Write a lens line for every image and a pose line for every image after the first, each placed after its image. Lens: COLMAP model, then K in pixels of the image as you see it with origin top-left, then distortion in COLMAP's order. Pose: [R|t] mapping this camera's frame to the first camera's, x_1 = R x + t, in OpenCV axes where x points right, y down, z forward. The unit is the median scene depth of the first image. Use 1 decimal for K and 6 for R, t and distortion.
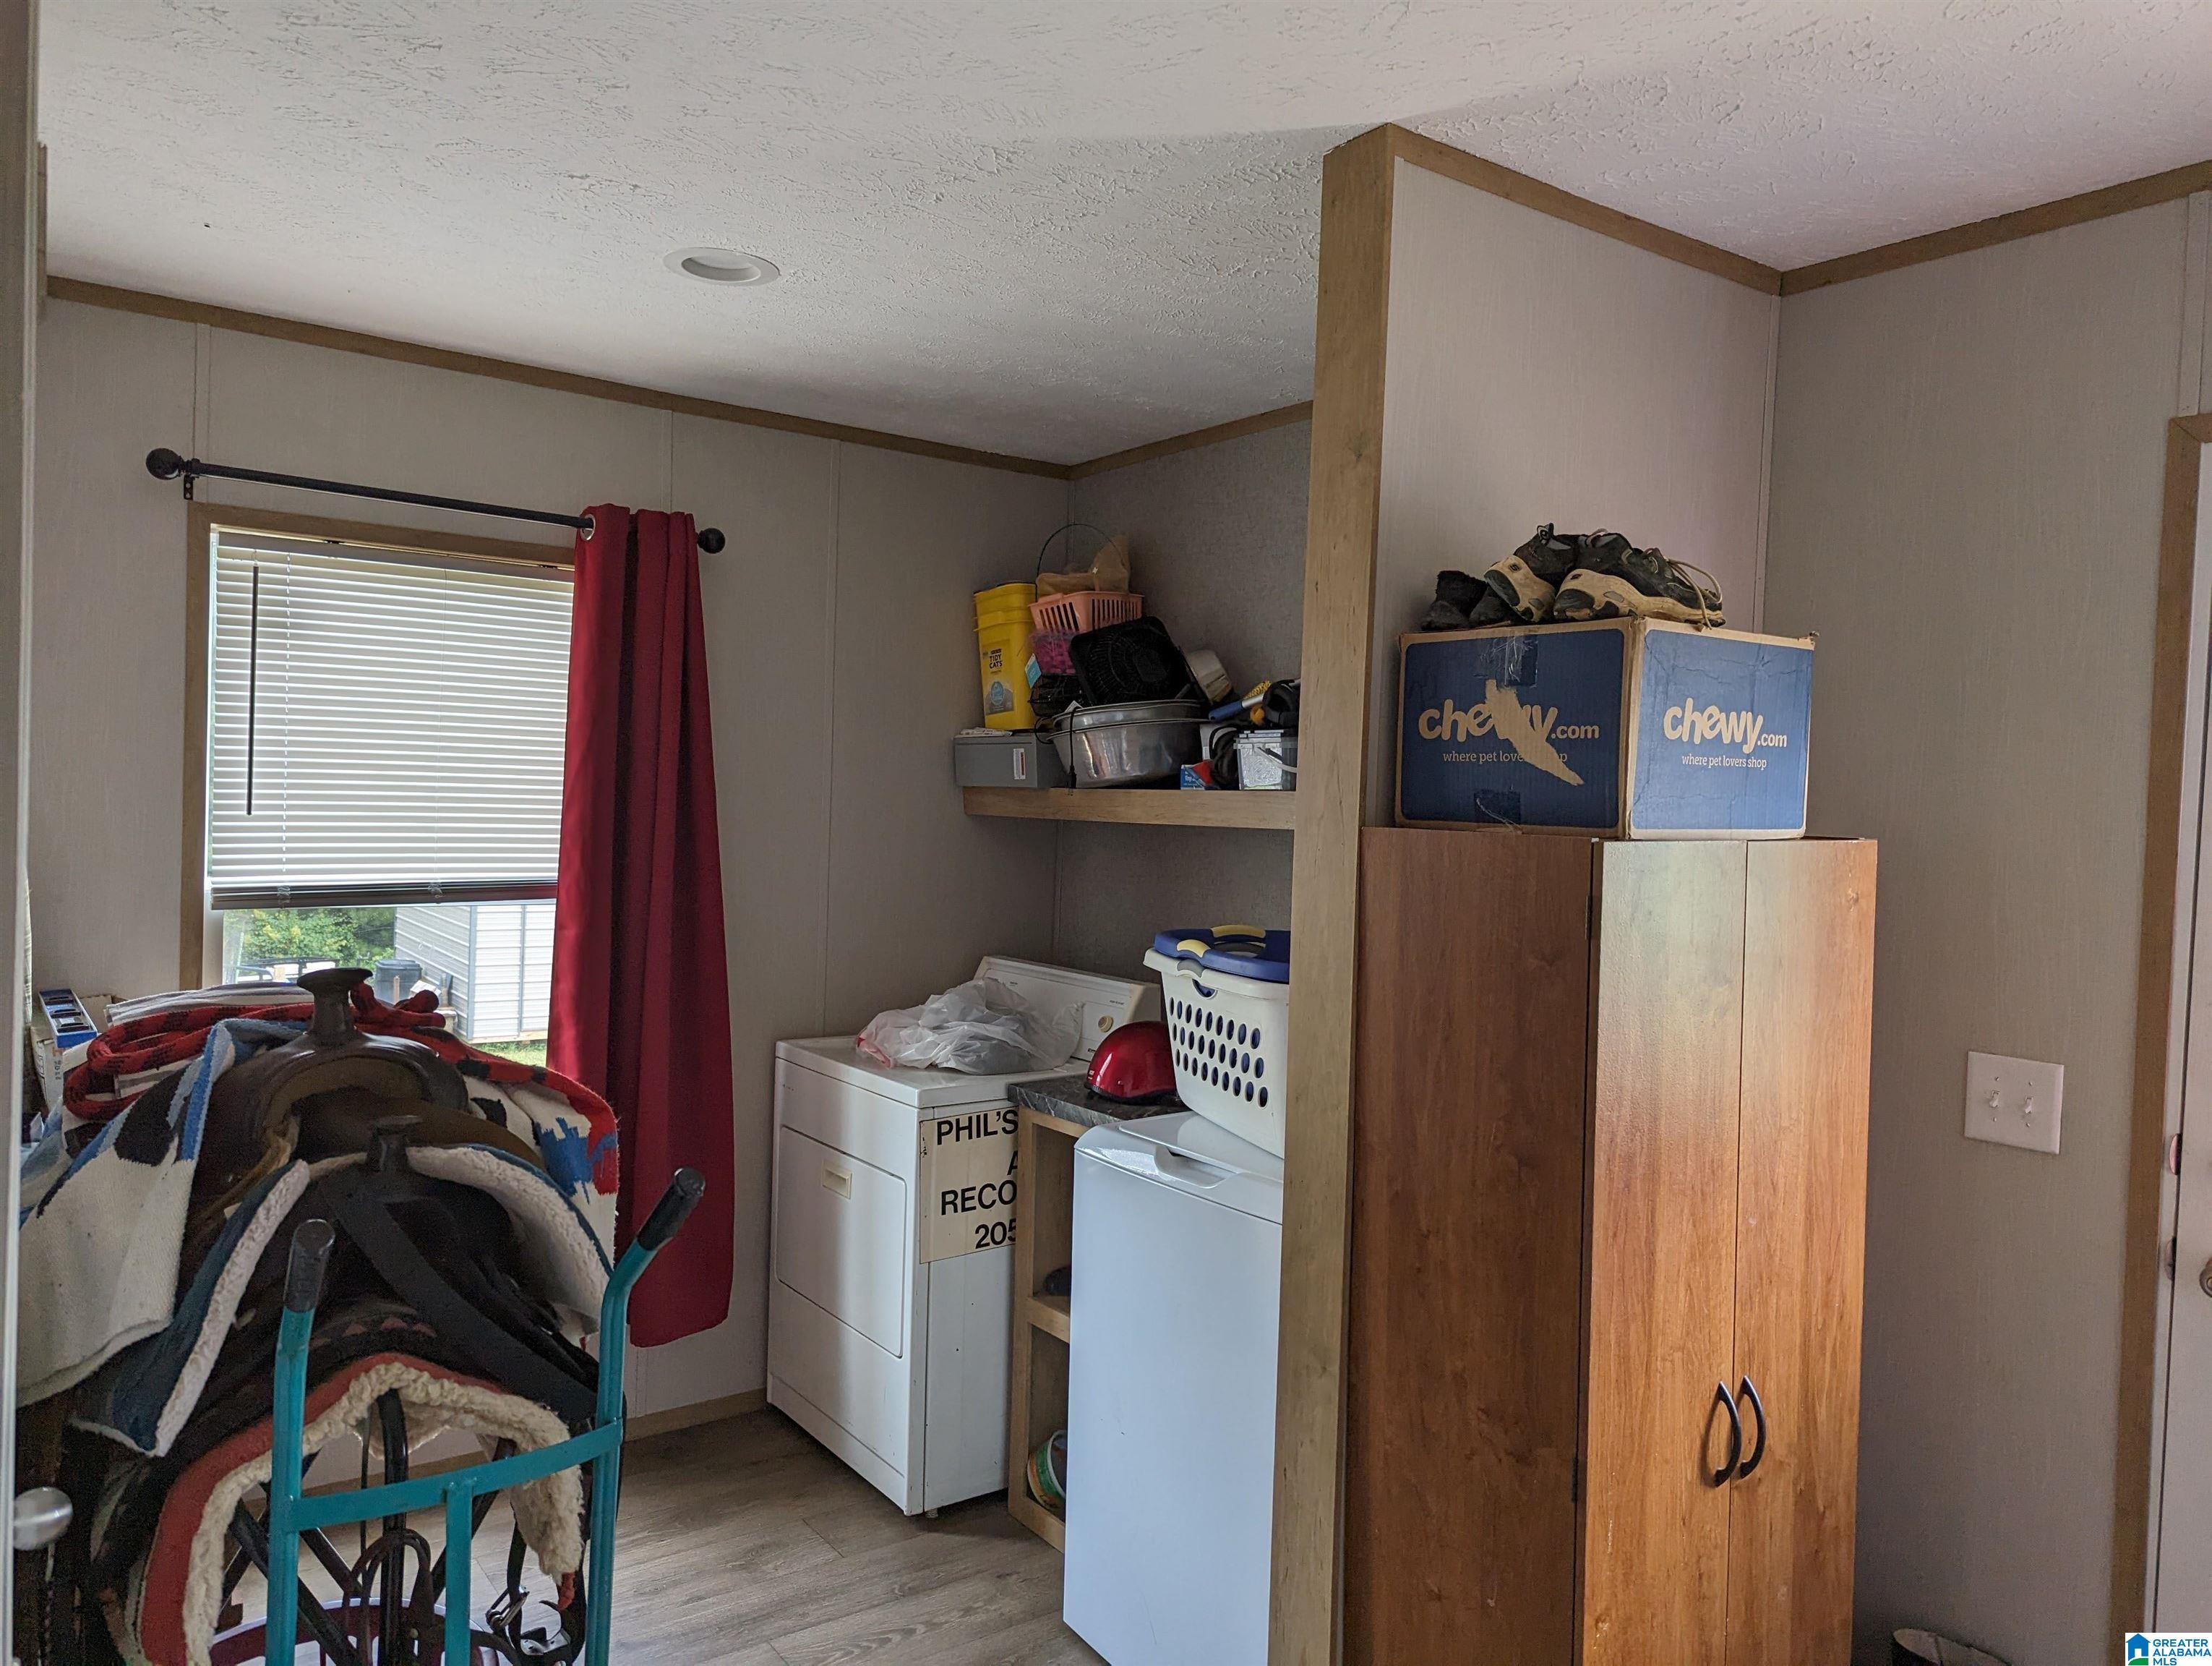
lens RADIAL K [[1550.5, 0, 1123.9], [0, 1550.5, 830.9], [0, 0, 1]] dist [0.072152, -0.065138]
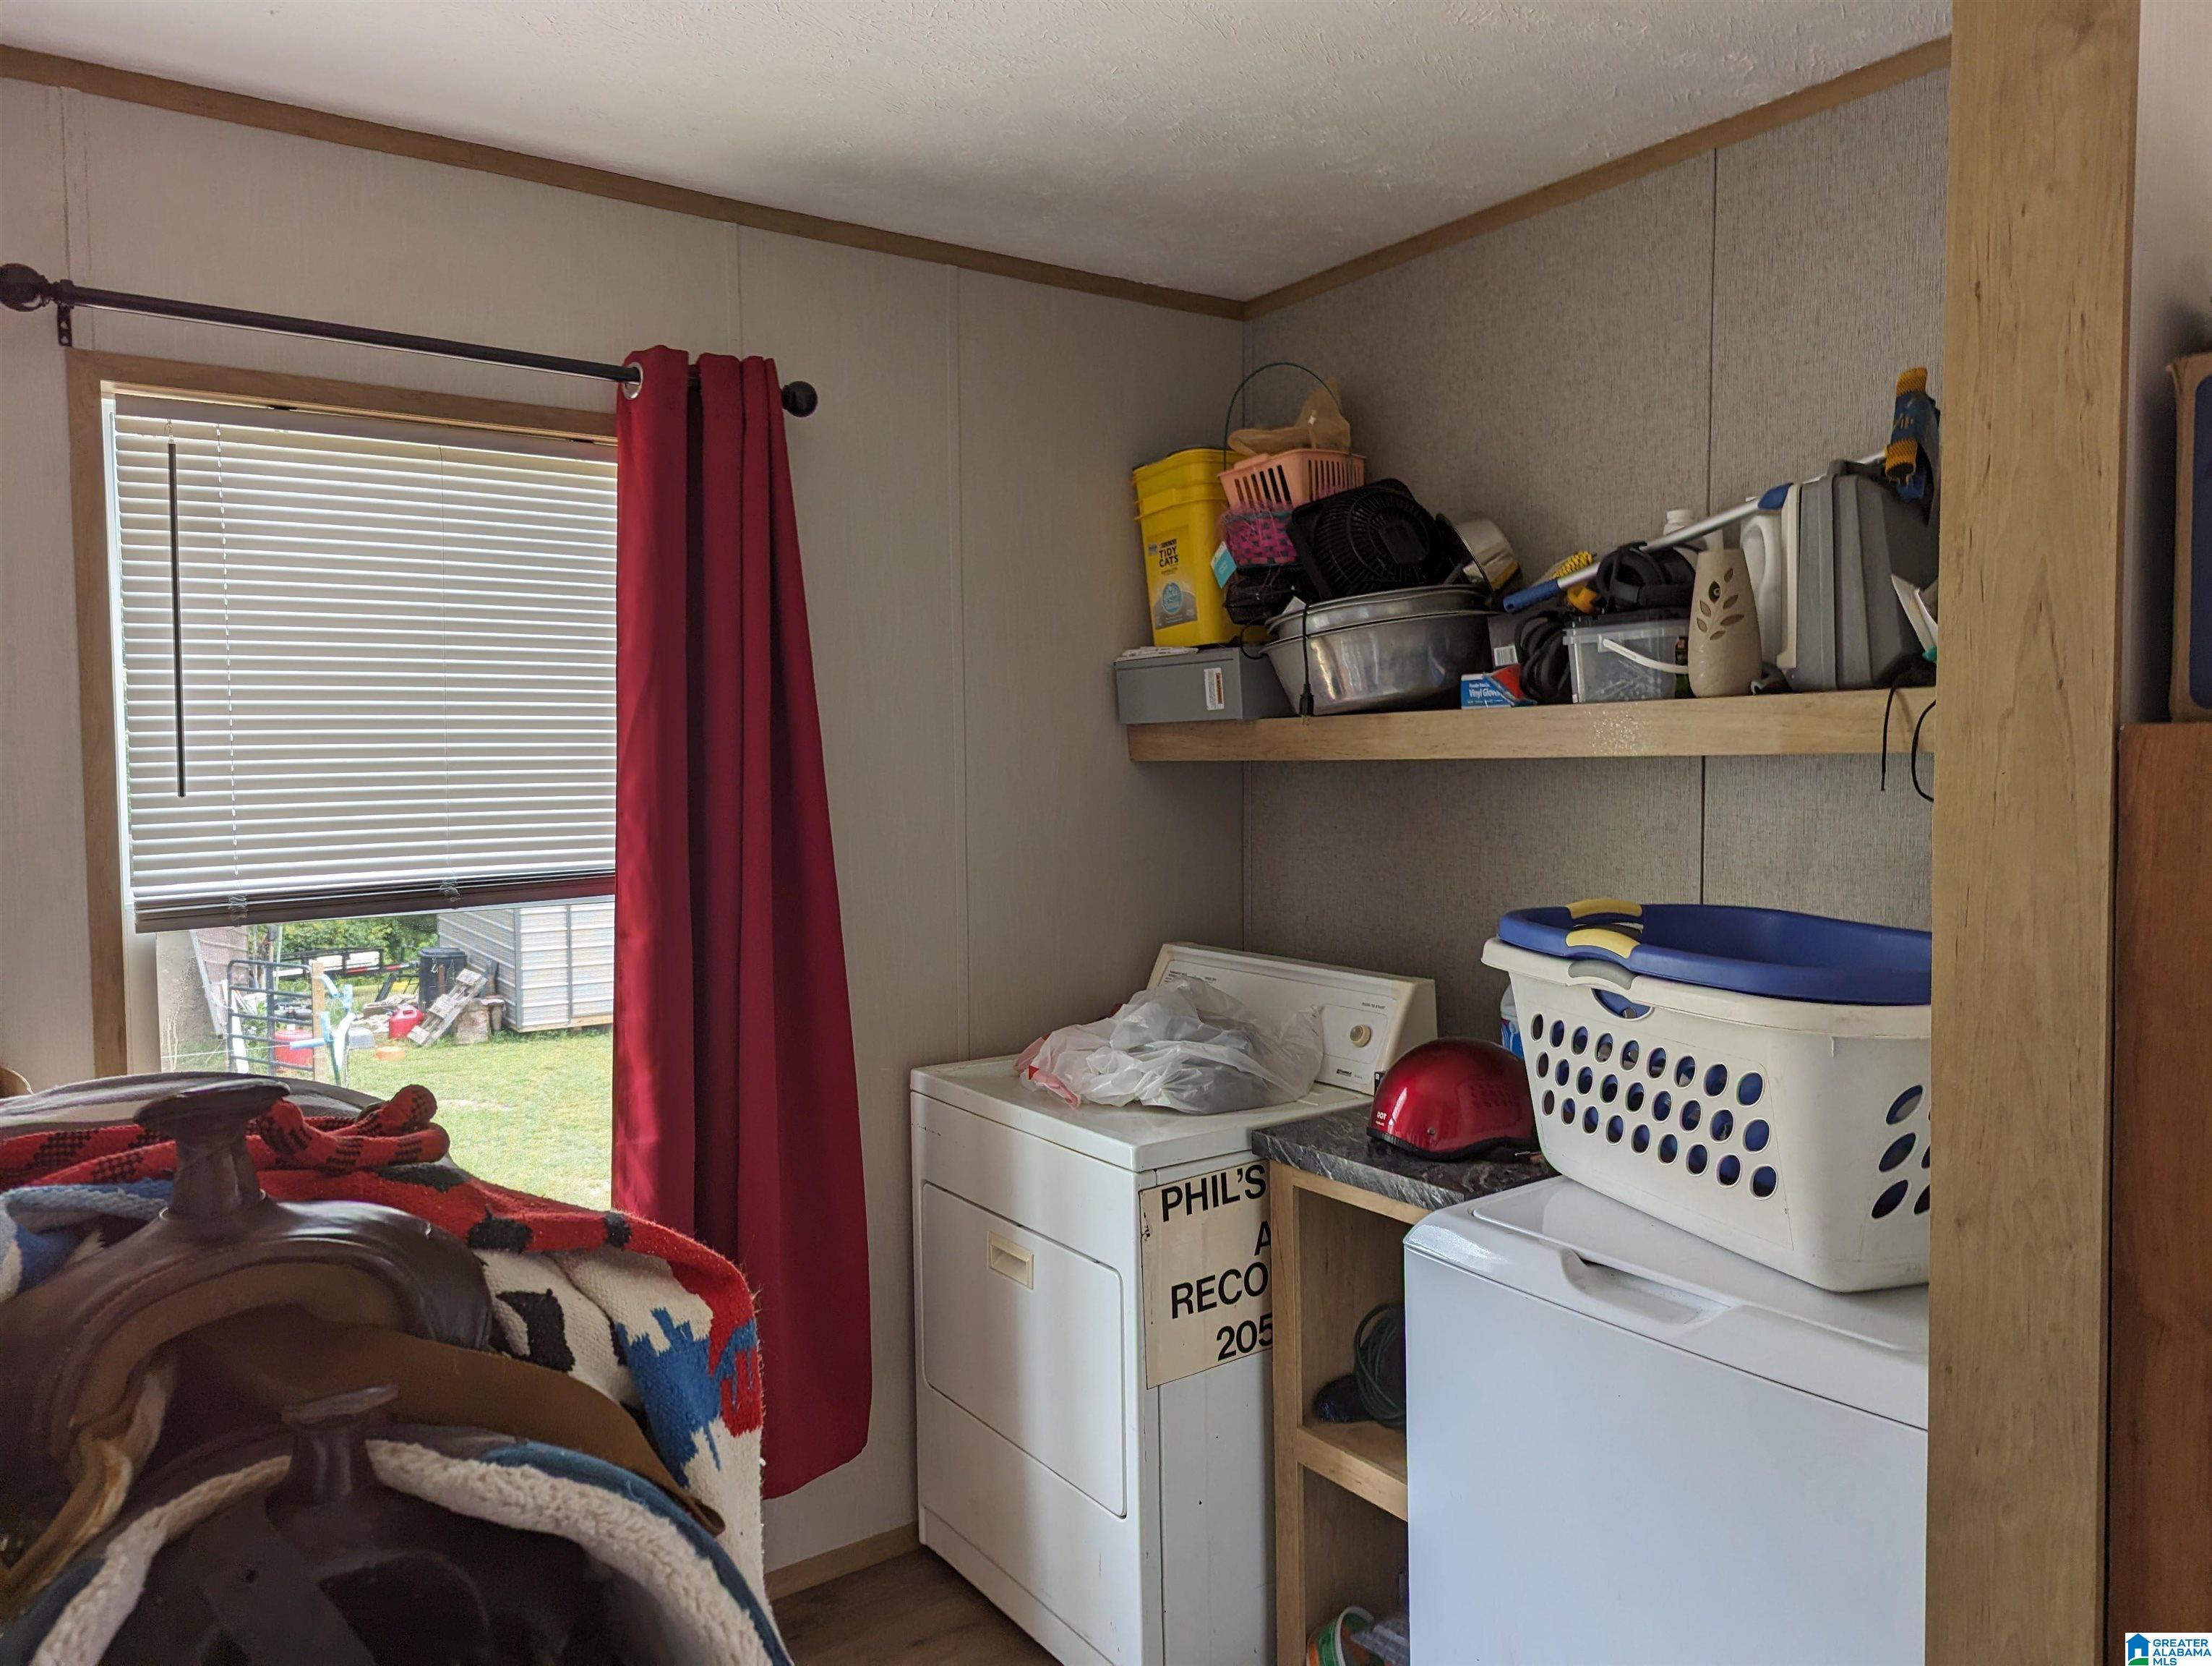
lens RADIAL K [[1518.9, 0, 1117.1], [0, 1518.9, 820.4], [0, 0, 1]] dist [0.055464, -0.042050]
pose [[0.998959, -0.041276, -0.019430, -0.117164], [0.041707, 0.998880, 0.022346, 0.002245], [0.018485, -0.023133, 0.999561, 0.301466]]
